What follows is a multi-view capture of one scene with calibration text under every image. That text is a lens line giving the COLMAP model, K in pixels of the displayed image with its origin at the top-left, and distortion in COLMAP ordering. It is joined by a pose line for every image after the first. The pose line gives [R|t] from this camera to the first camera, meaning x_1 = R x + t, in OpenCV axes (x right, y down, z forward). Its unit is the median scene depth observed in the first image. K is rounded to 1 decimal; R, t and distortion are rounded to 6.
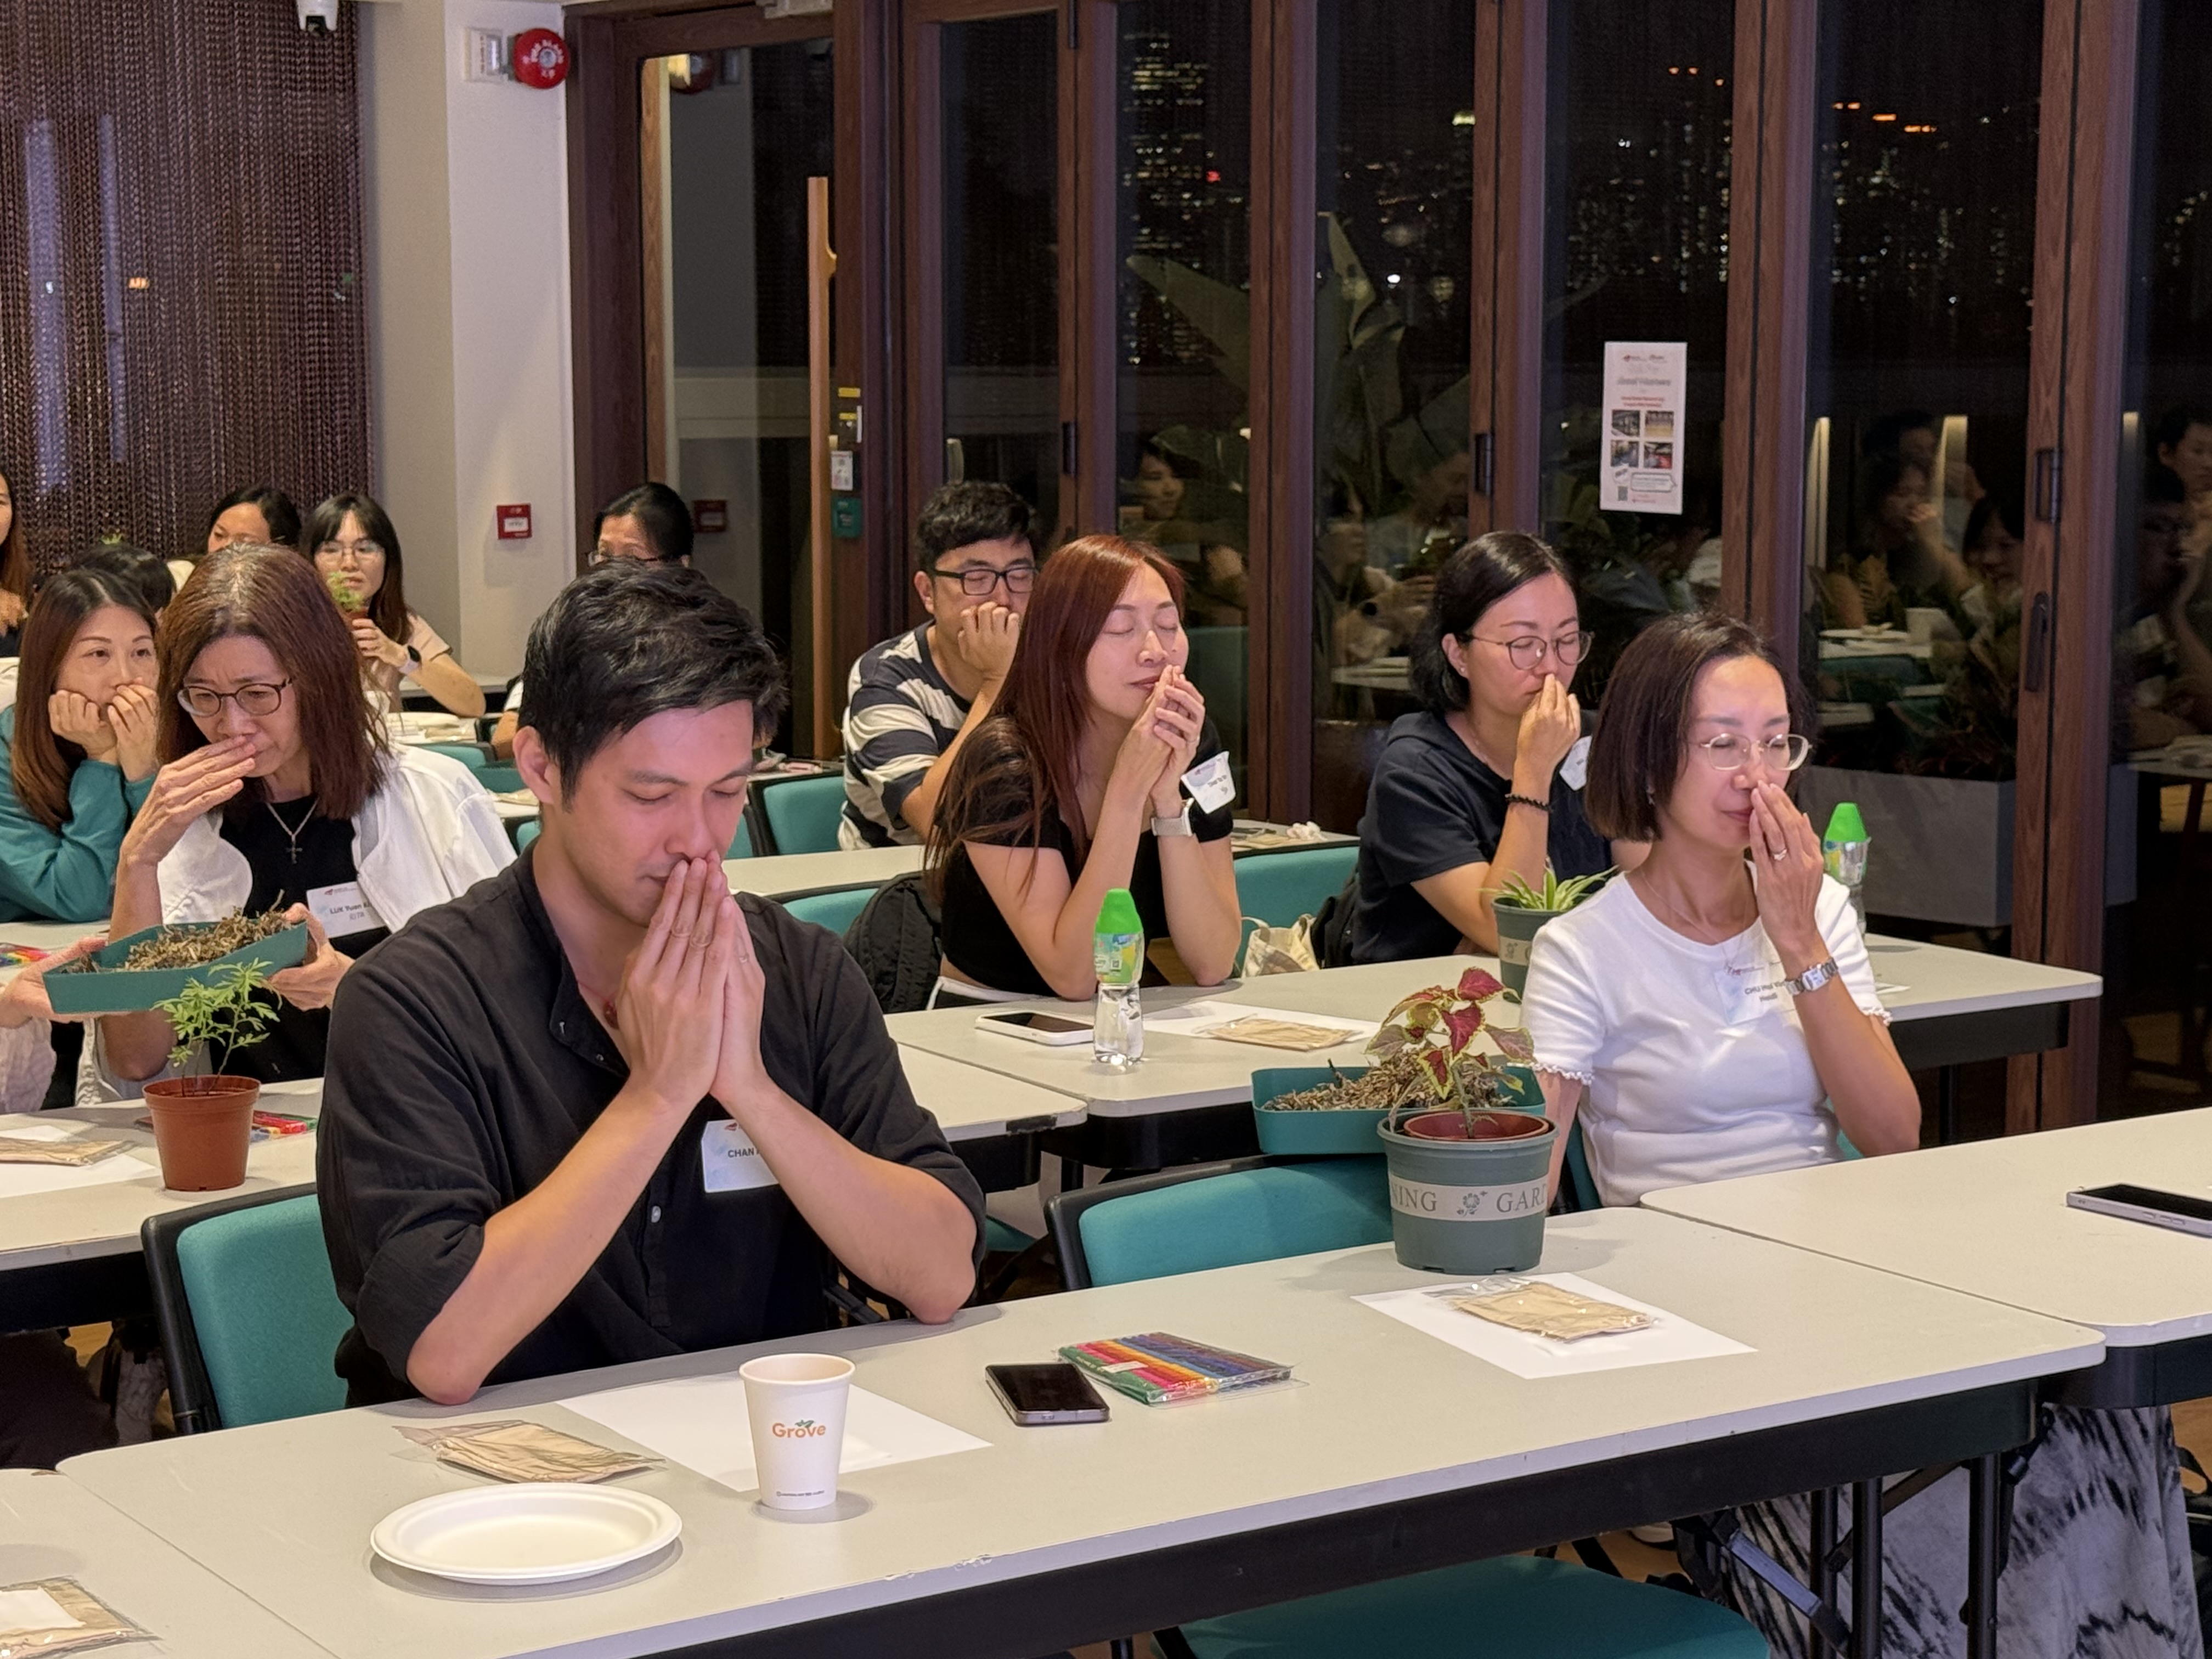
lens RADIAL K [[4022.4, 0, 1110.6], [0, 4022.4, 832.5], [0, 0, 1]] dist [0.092425, 0.000000]
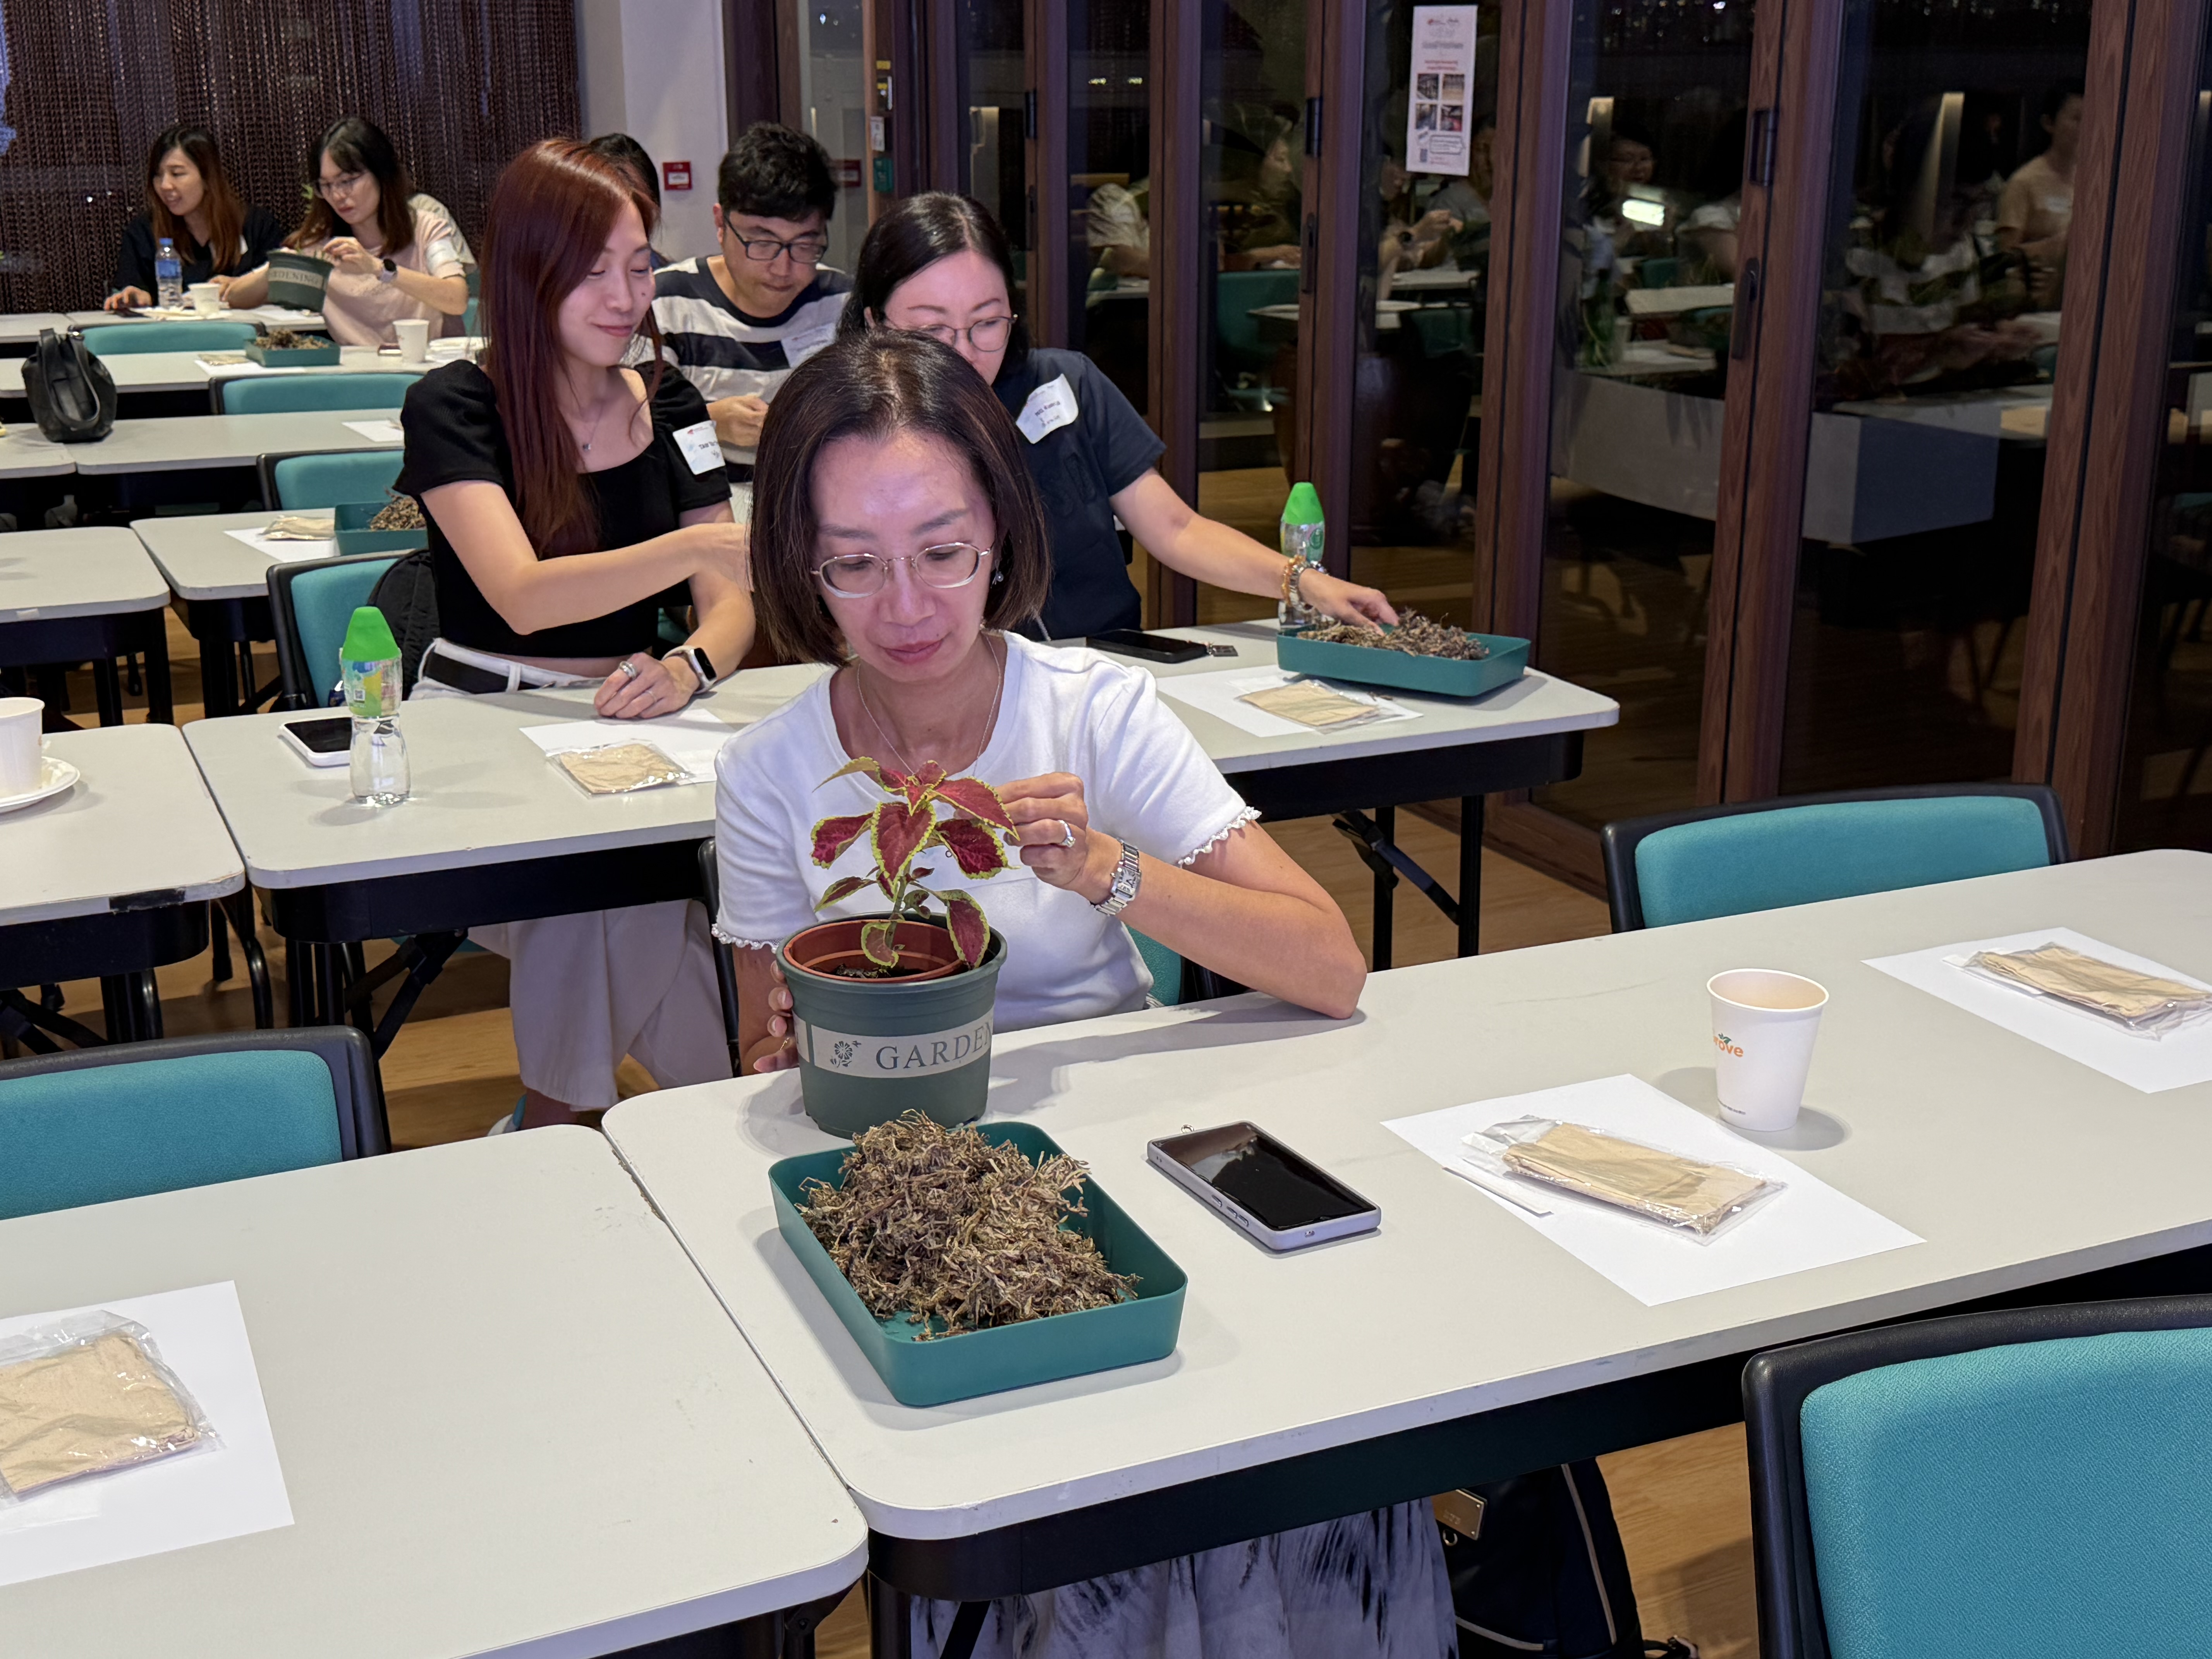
lens RADIAL K [[2624.8, 0, 1094.8], [0, 2624.8, 829.4], [0, 0, 1]] dist [0.033660, 0.000000]
pose [[0.987866, 0.043296, -0.149149, 0.152780], [-0.018104, 0.985911, 0.166287, -0.022842], [0.154248, -0.161569, 0.974732, 0.283158]]
